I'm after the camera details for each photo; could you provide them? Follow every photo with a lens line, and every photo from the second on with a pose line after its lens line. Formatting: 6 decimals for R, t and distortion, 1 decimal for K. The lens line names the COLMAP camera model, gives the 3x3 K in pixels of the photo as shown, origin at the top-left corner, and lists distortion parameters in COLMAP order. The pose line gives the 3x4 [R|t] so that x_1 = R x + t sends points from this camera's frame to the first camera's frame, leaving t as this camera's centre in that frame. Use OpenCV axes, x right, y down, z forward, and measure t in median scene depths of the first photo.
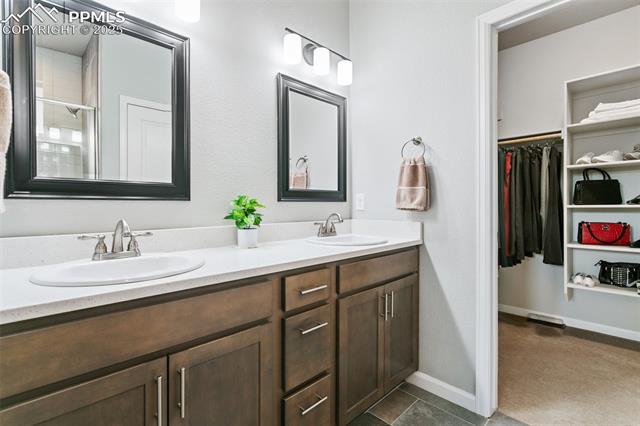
lens RADIAL K [[302.4, 0, 316.9], [0, 302.4, 206.9], [0, 0, 1]] dist [-0.000710, 0.001087]
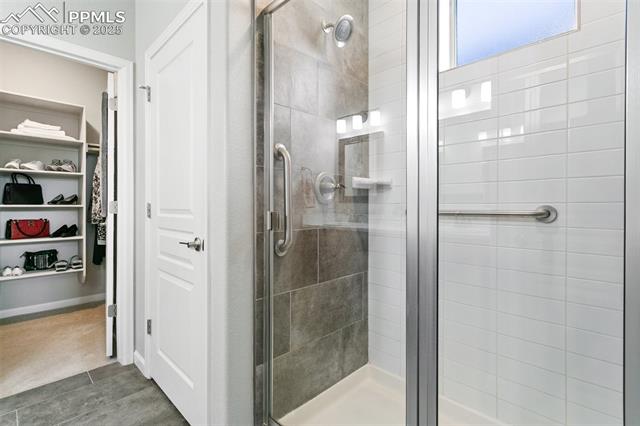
lens RADIAL K [[302.4, 0, 316.9], [0, 302.4, 206.9], [0, 0, 1]] dist [-0.000710, 0.001087]
pose [[-0.027134, 0.002574, 0.999628, -0.284105], [-0.003940, 0.999989, -0.002682, 0.000065], [-0.999624, -0.004012, -0.027124, -0.107933]]
